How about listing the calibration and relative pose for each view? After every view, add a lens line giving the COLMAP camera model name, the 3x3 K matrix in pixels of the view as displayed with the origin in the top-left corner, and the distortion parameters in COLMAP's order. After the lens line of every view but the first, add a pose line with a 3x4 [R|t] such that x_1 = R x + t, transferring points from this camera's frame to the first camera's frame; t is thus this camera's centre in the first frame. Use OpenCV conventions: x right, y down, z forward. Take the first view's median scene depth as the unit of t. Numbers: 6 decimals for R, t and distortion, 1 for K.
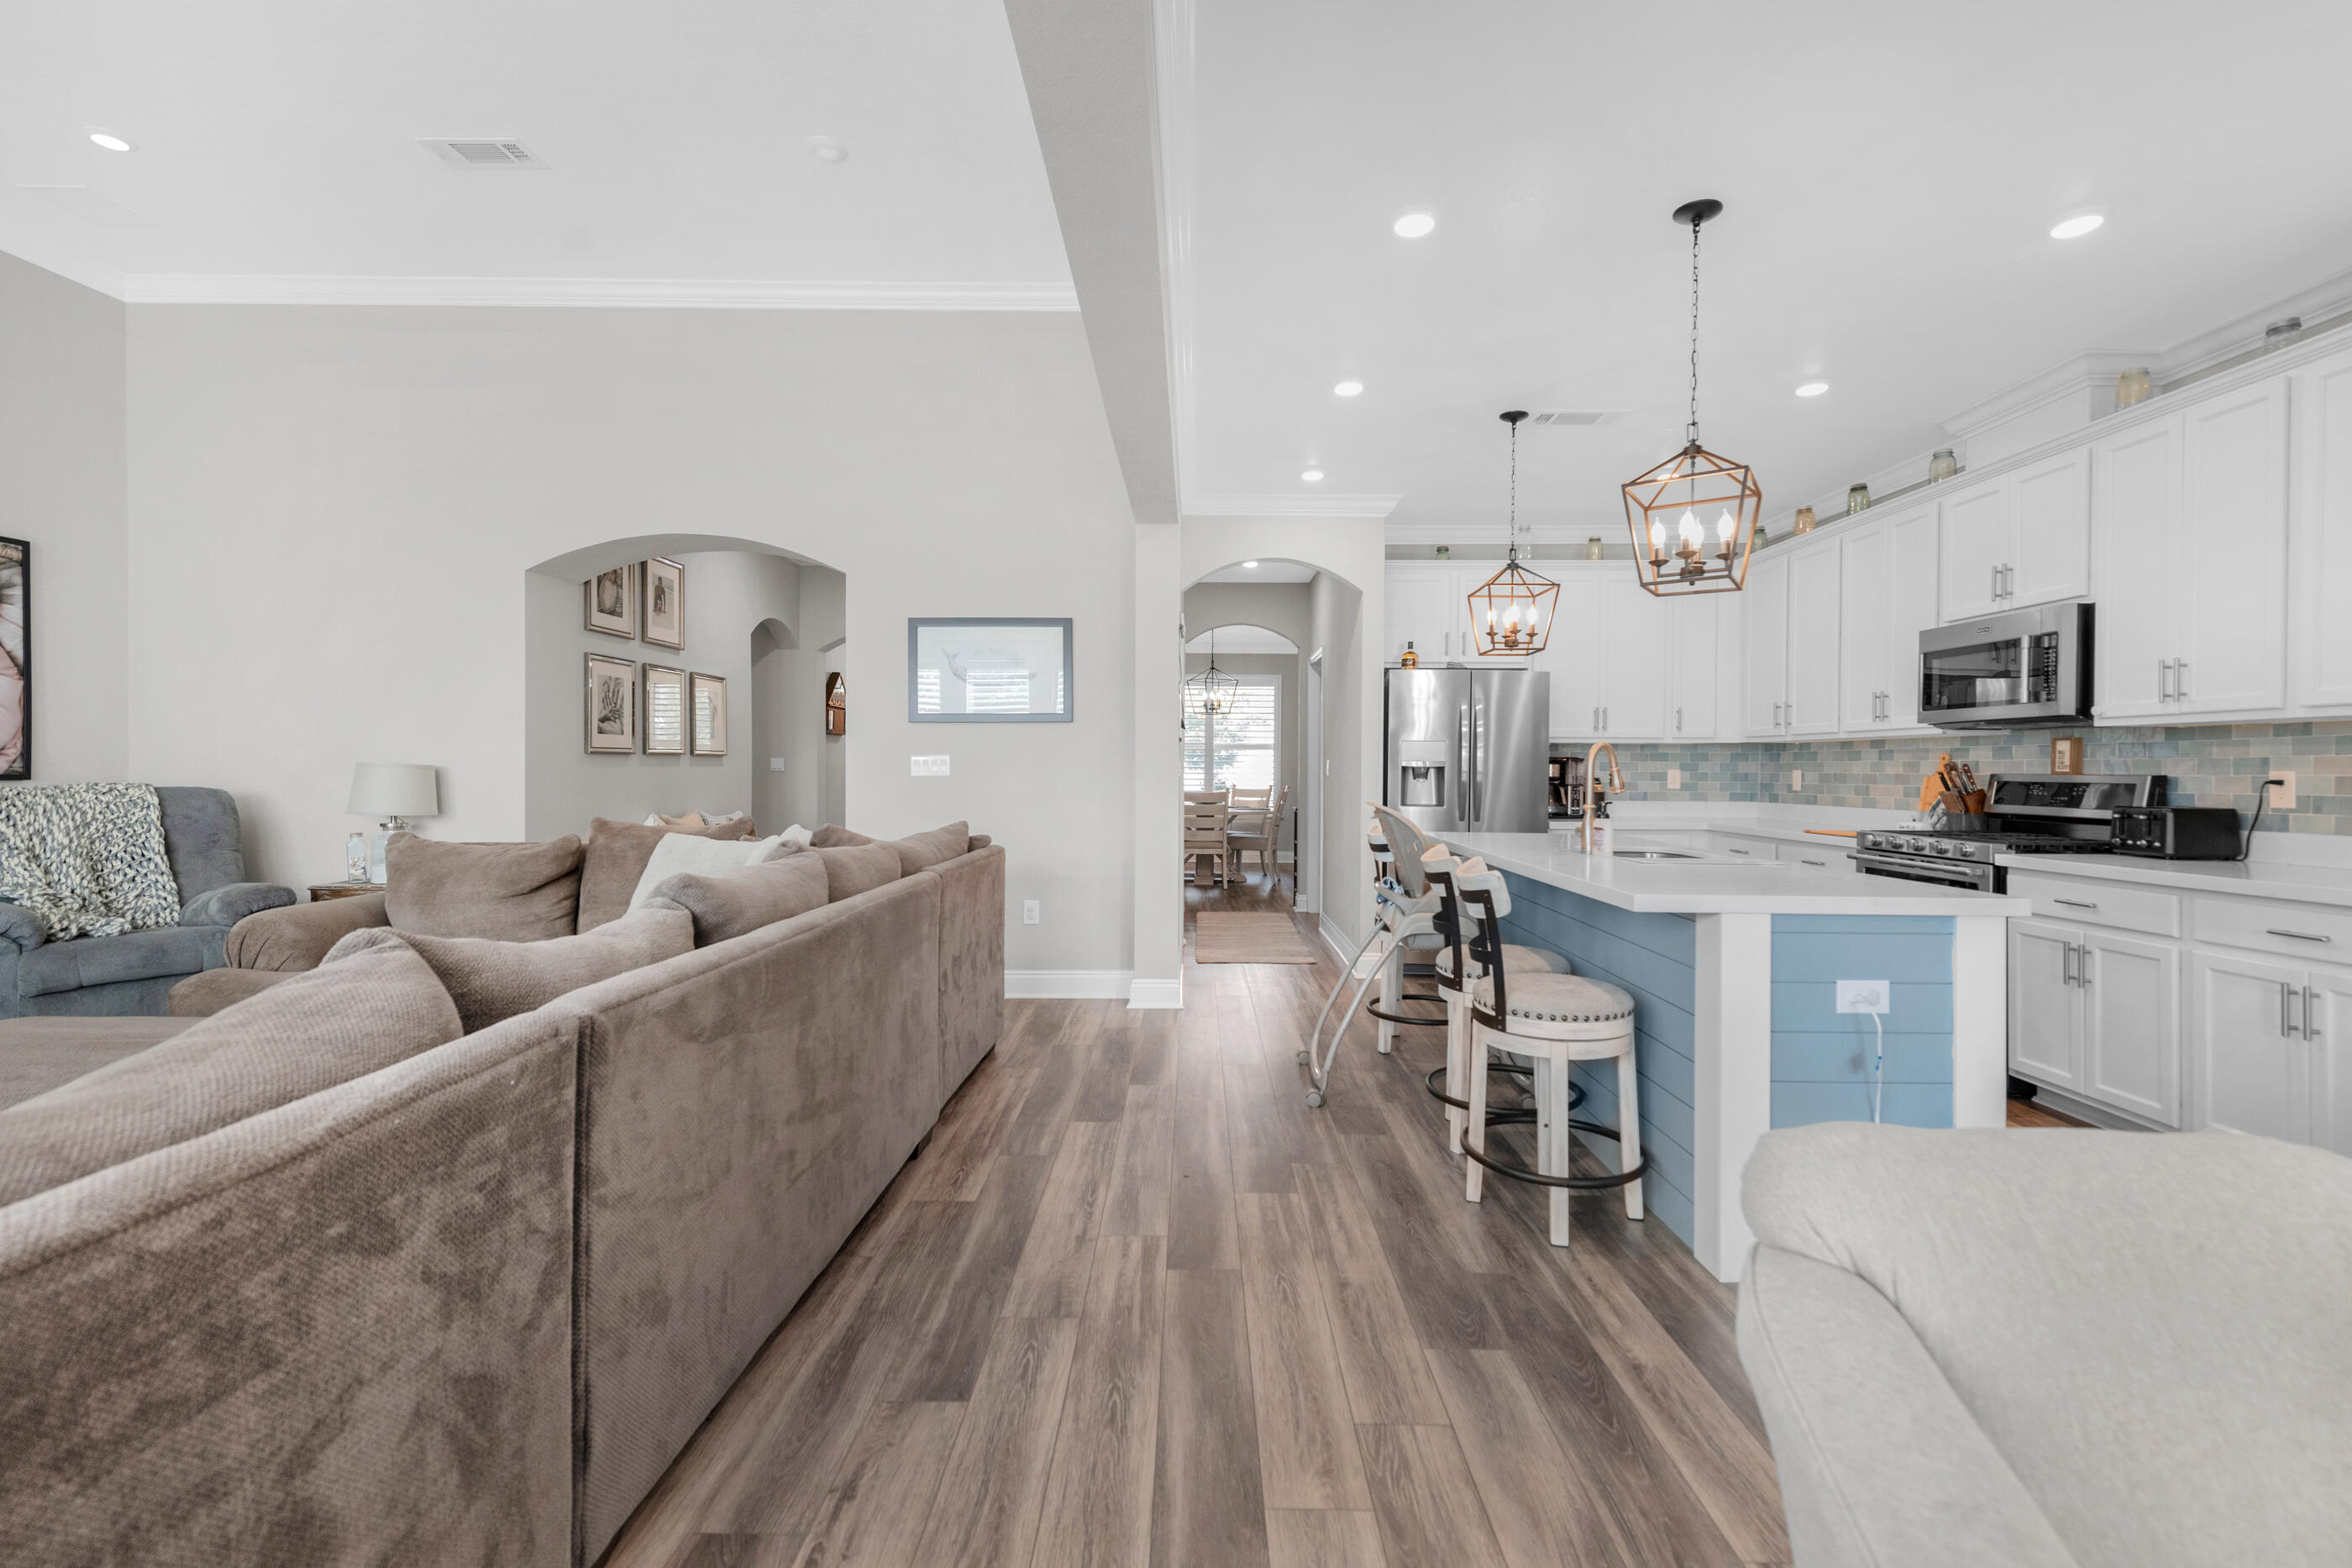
lens RADIAL K [[1015.8, 0, 1146.5], [0, 1015.8, 780.1], [0, 0, 1]] dist [0.007093, -0.000342]
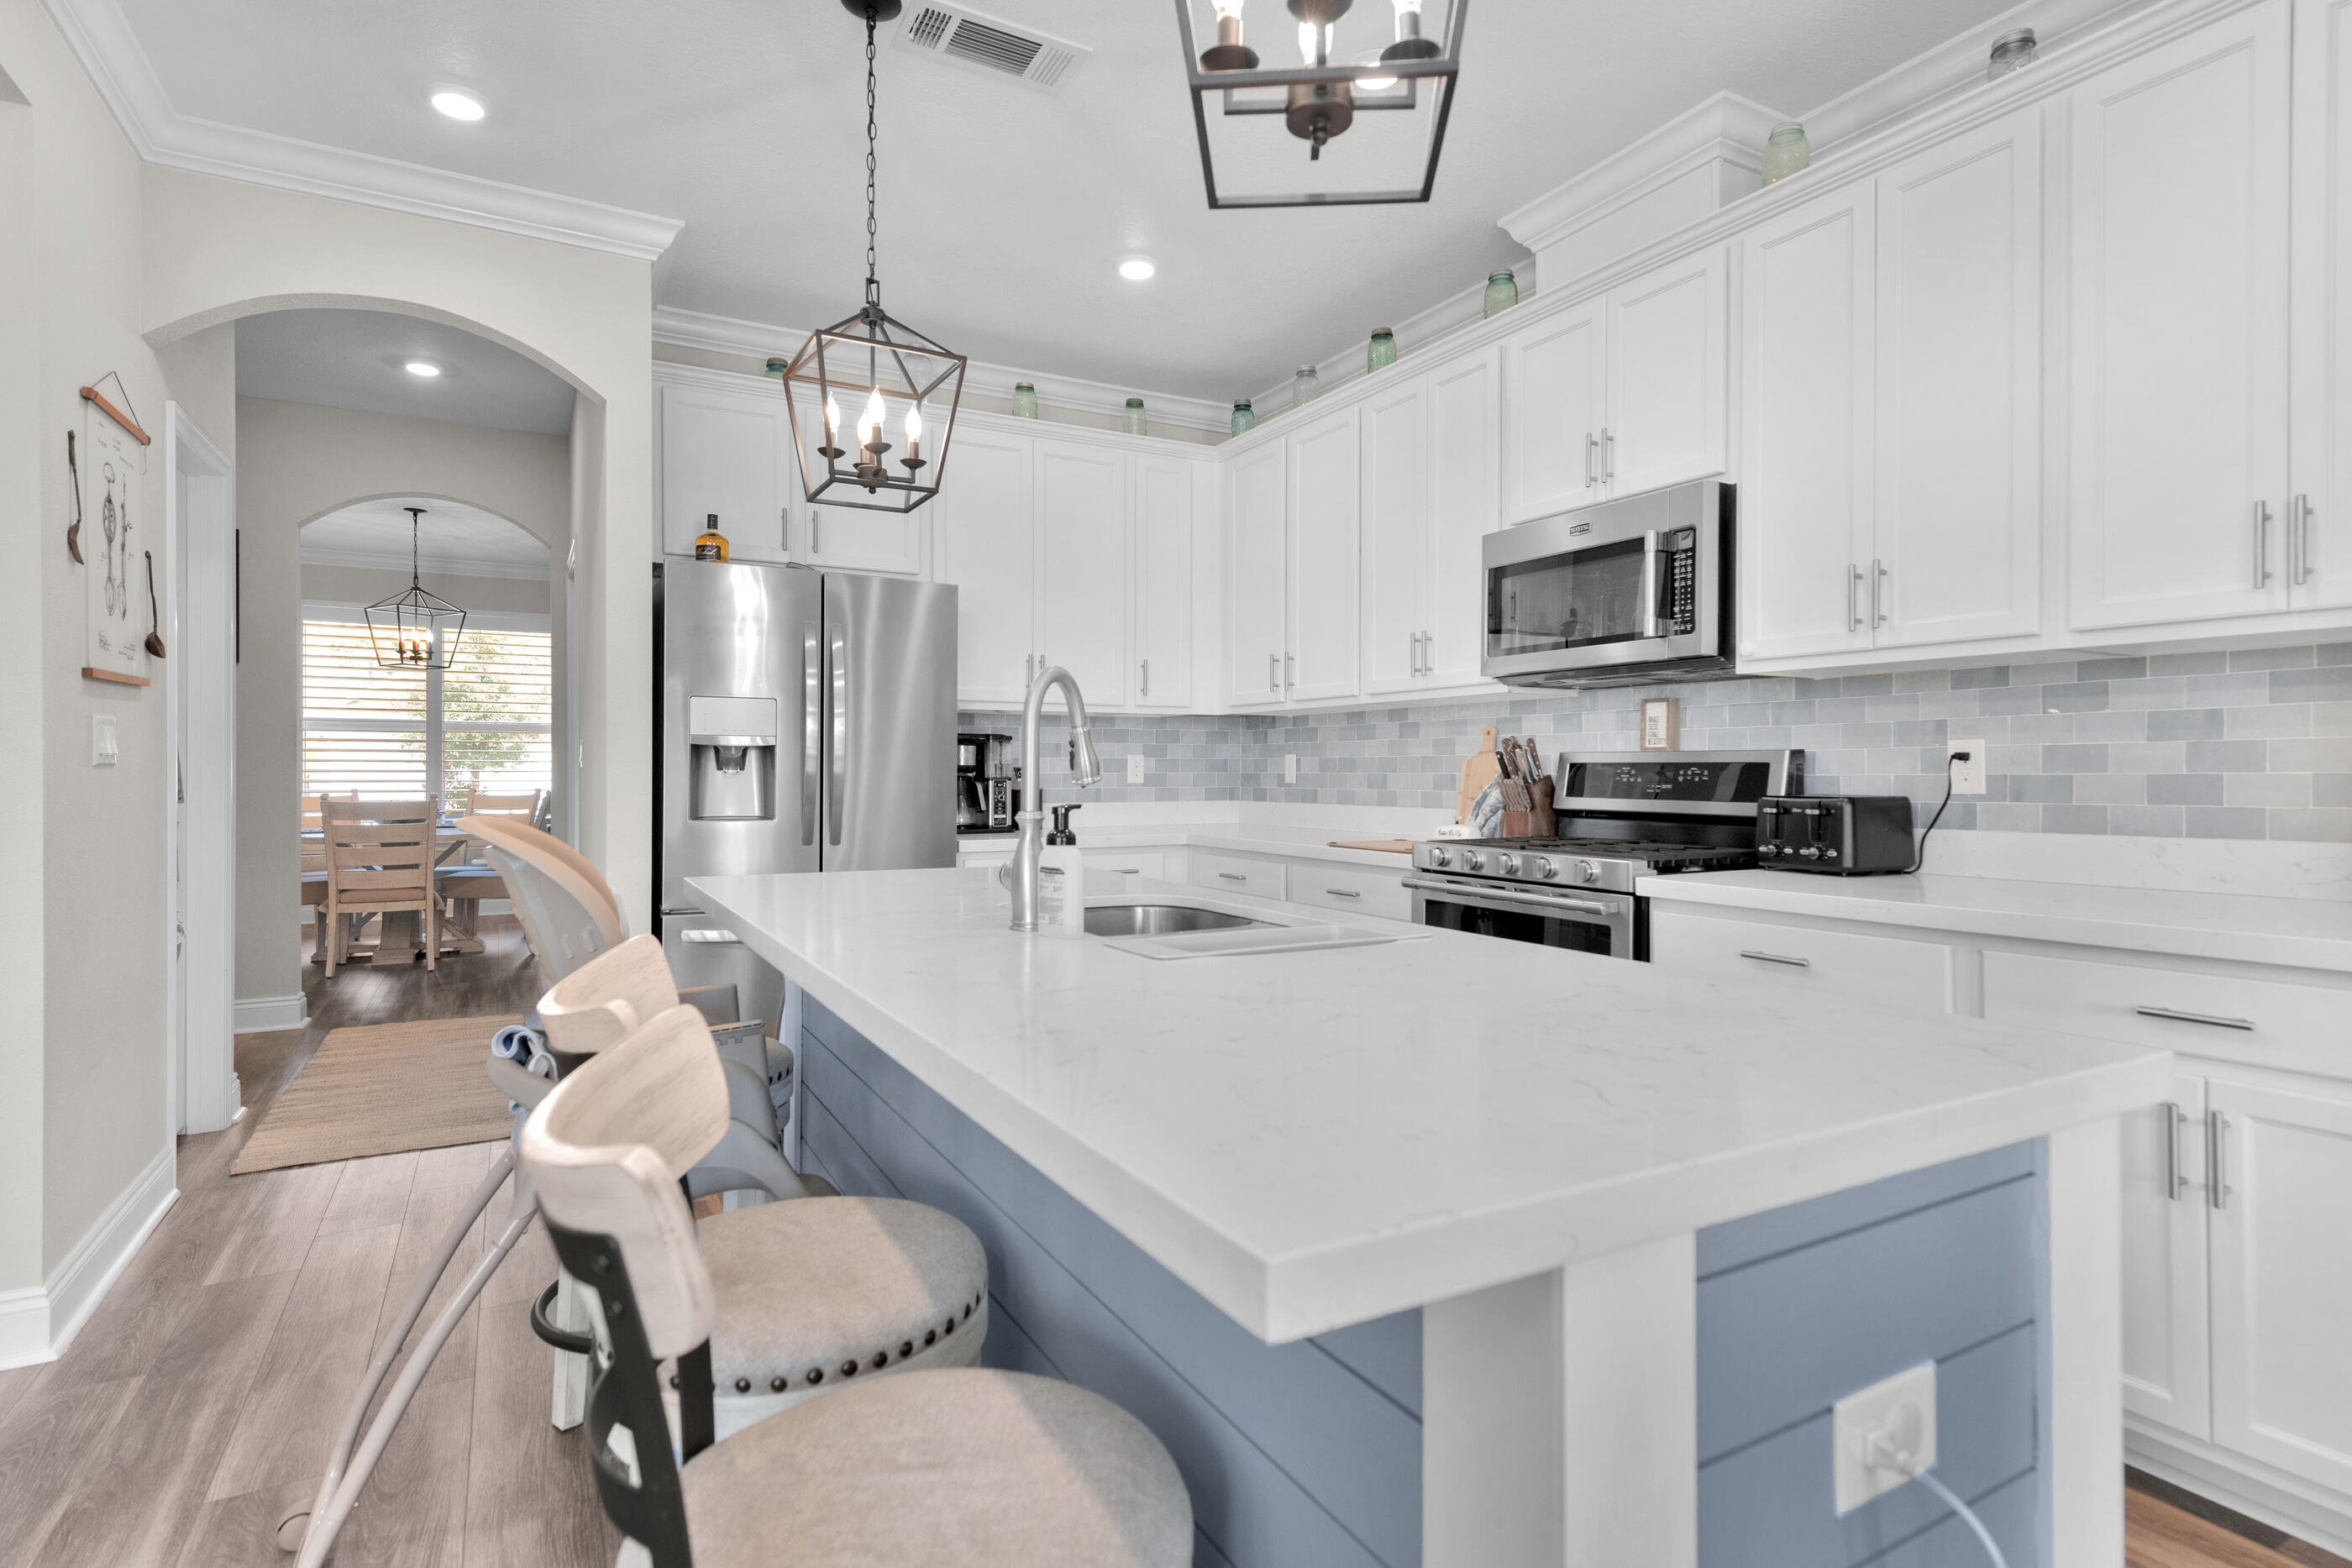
lens RADIAL K [[1231.8, 0, 1176.0], [0, 1231.8, 784.0], [0, 0, 1]] dist [0.005676, -0.000617]
pose [[0.856920, -0.010711, 0.515339, 0.162887], [0.010178, 0.999941, 0.003858, 0.008186], [-0.515349, 0.001939, 0.856978, 0.386494]]
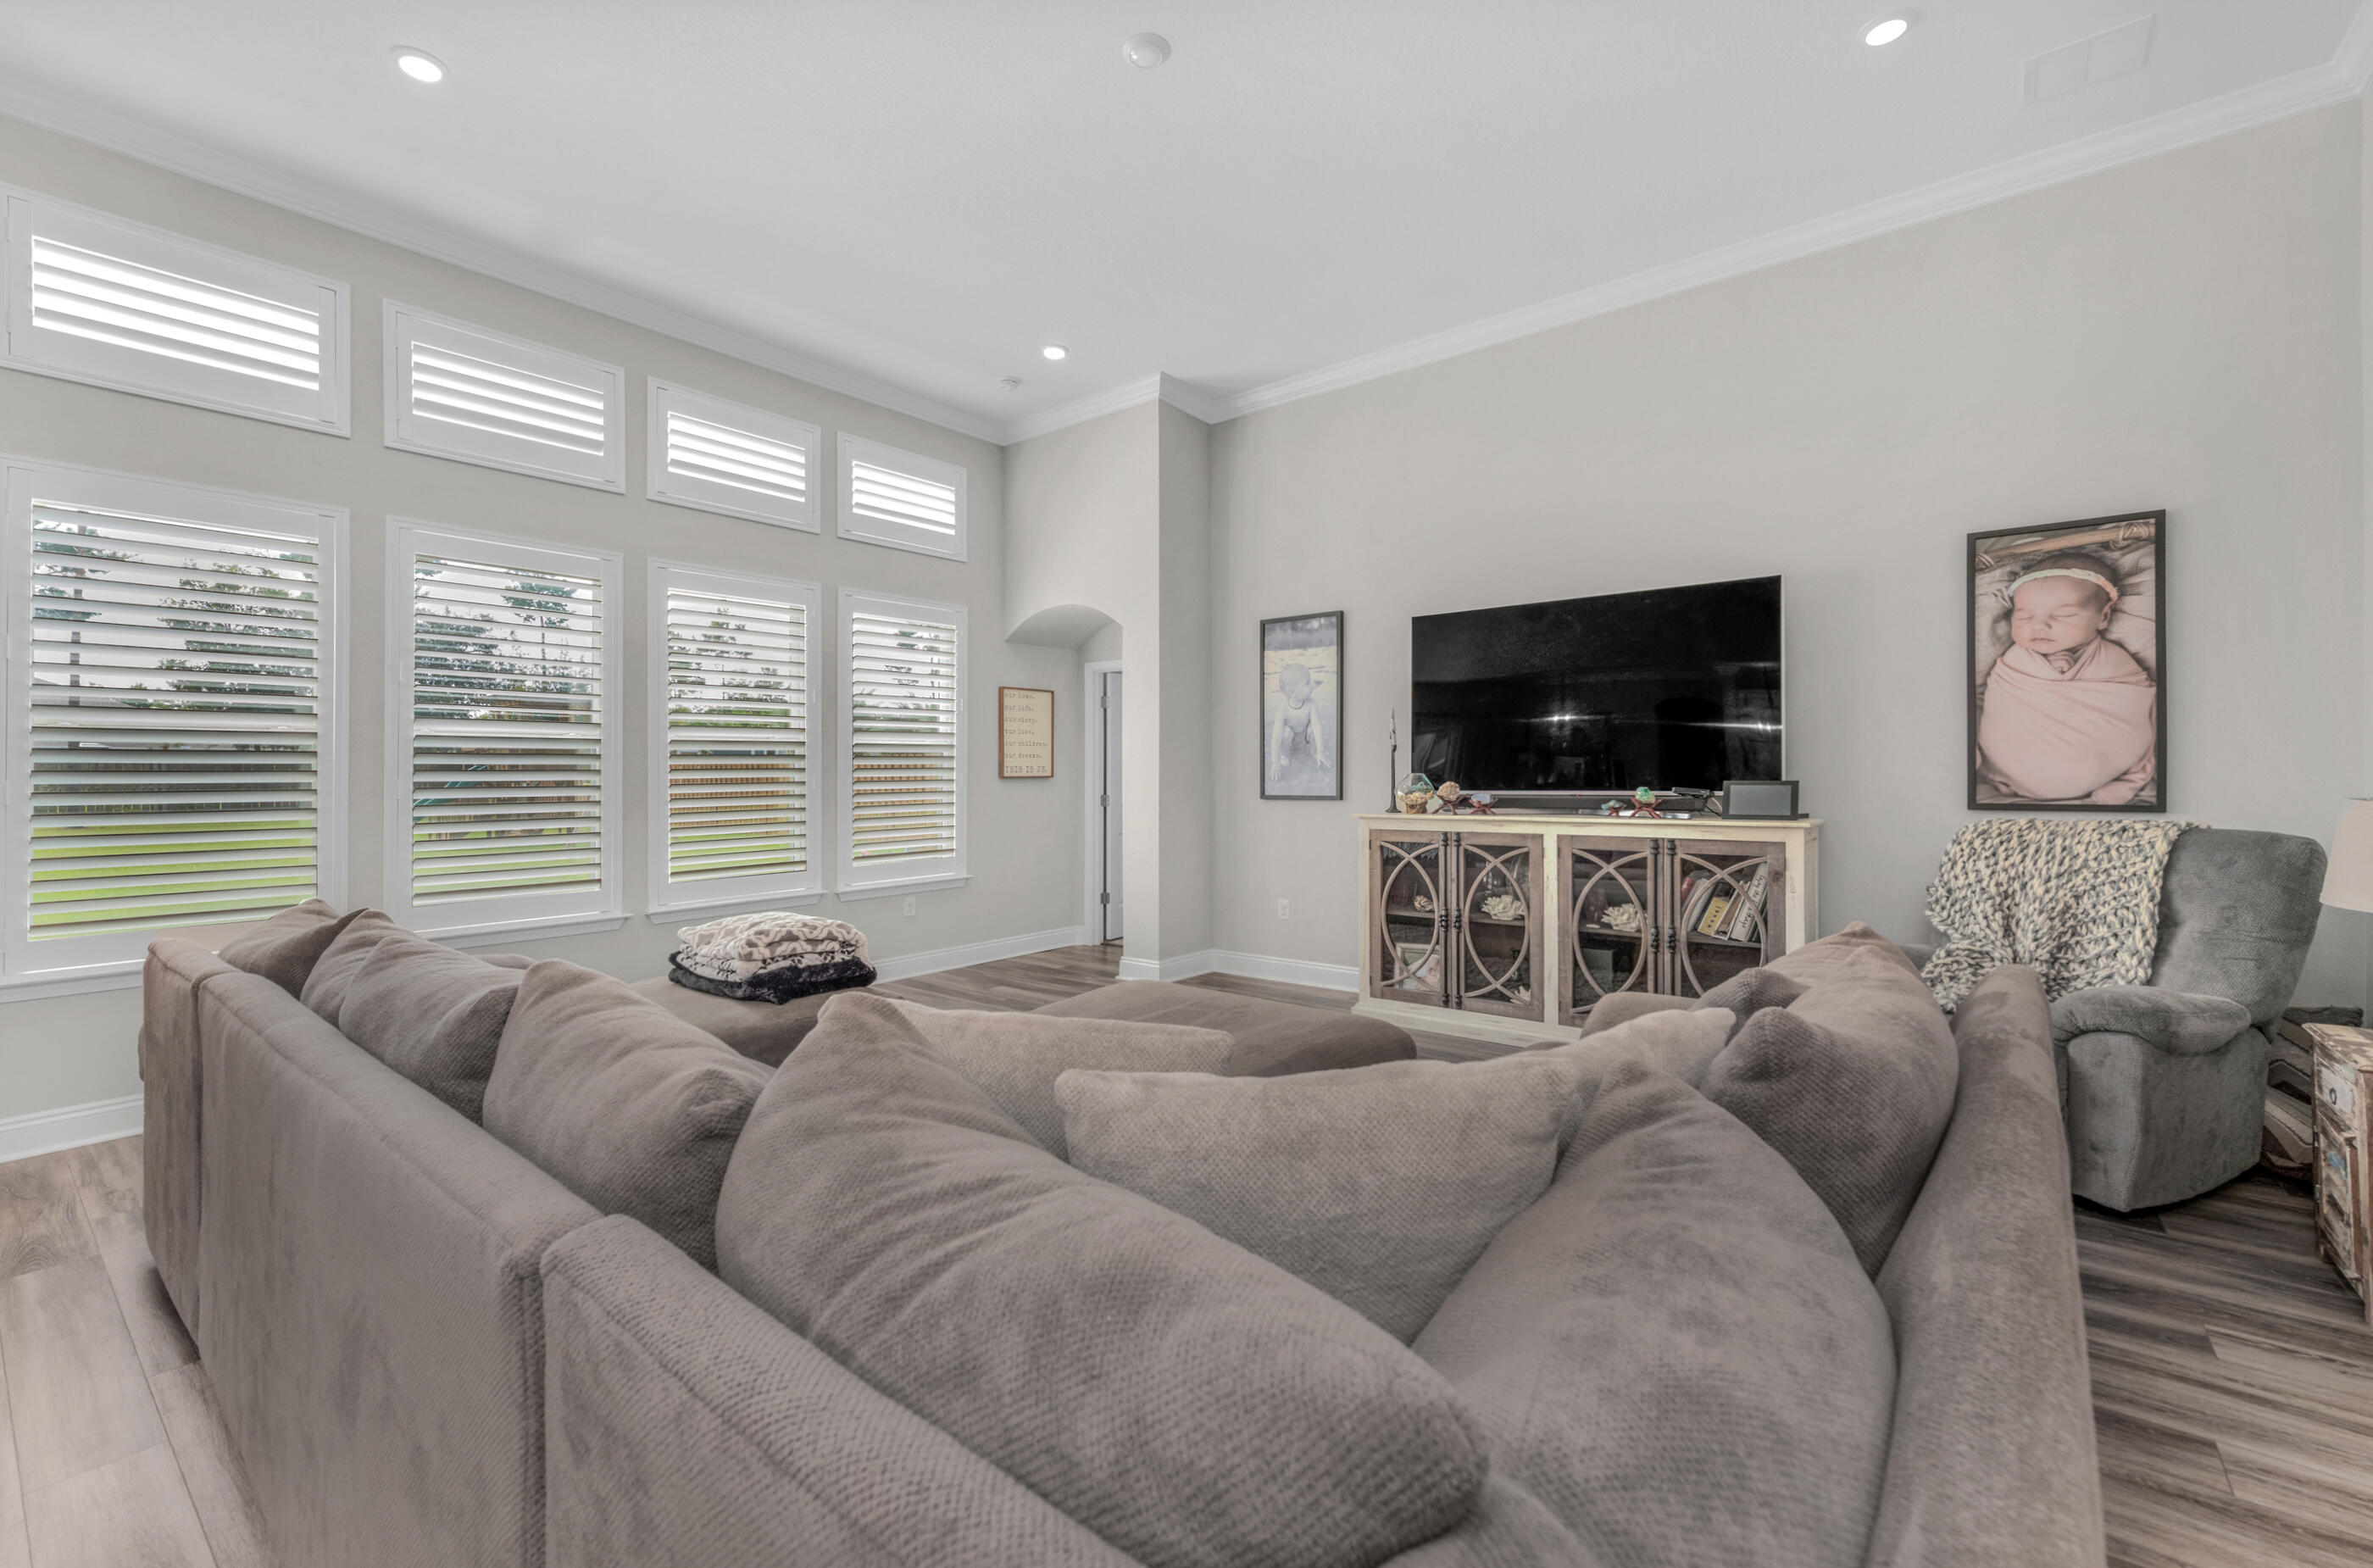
lens RADIAL K [[994.6, 0, 1249.8], [0, 994.6, 767.0], [0, 0, 1]] dist [0.017431, 0.000065]
pose [[-0.581069, -0.005263, -0.813837, -0.051769], [-0.006981, 0.999975, -0.001482, -0.028930], [0.813824, 0.004821, -0.581091, 0.880273]]
